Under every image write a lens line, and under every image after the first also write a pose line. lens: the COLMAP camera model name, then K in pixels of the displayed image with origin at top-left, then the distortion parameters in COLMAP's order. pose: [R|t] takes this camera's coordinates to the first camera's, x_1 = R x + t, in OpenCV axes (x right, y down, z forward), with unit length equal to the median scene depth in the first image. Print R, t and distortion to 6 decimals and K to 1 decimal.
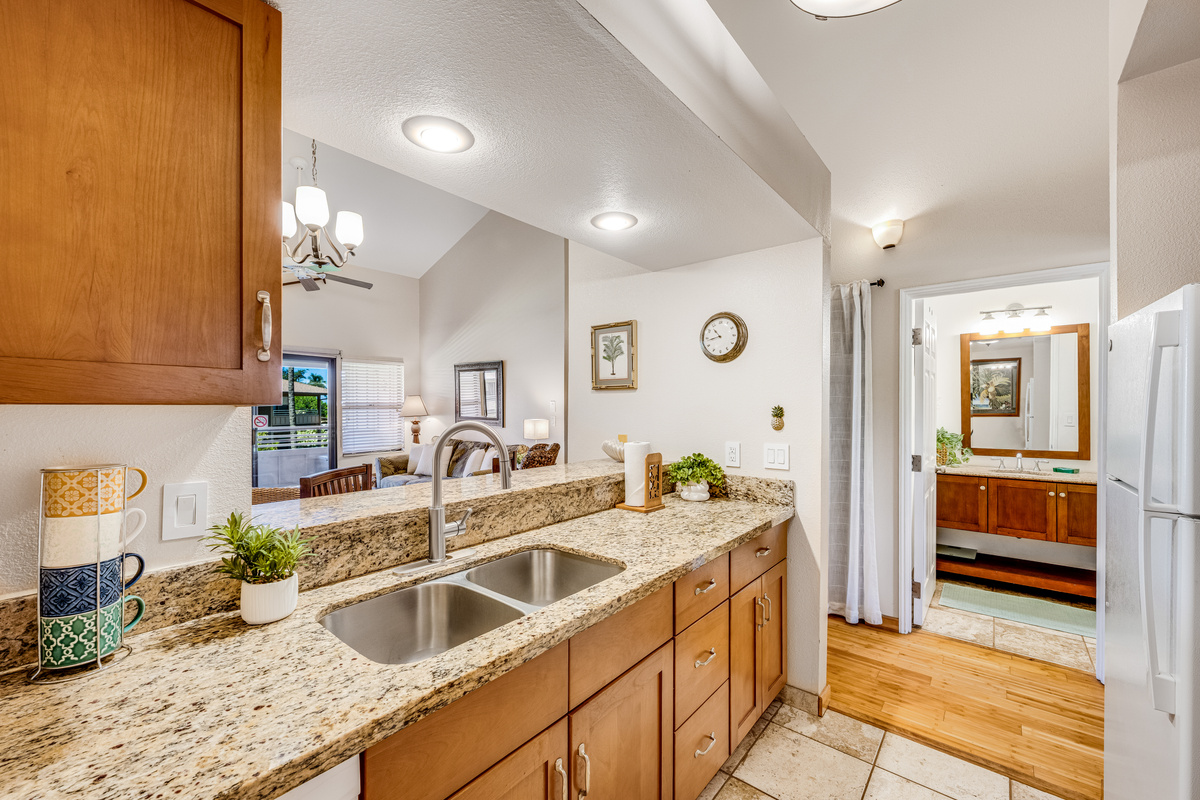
lens RADIAL K [[480.4, 0, 596.5], [0, 480.4, 408.3], [0, 0, 1]] dist [-0.000301, -0.000125]
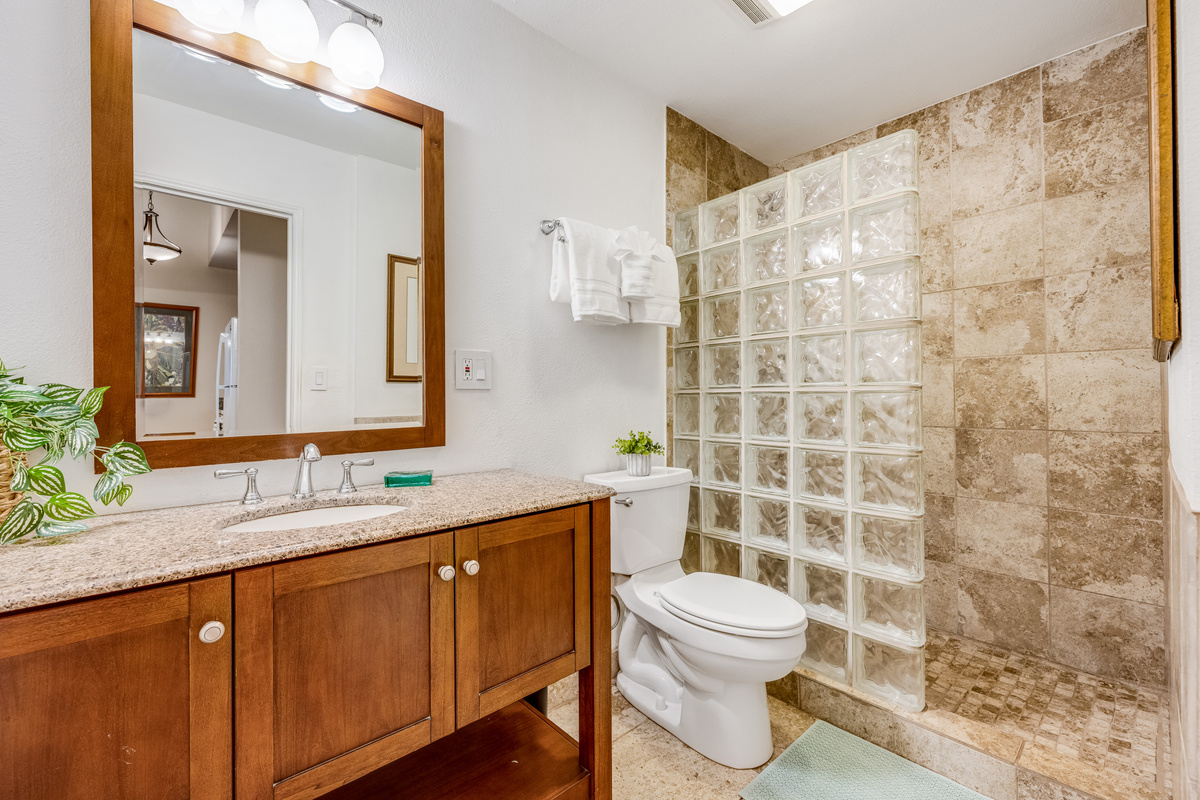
lens RADIAL K [[502.0, 0, 600.0], [0, 502.0, 400.0], [0, 0, 1]] dist [-0.000997, -0.000324]
pose [[0.139719, 0.000054, 0.990191, 0.603973], [0.007294, 0.999973, -0.001084, 0.068580], [-0.990164, 0.007374, 0.139715, 0.789272]]
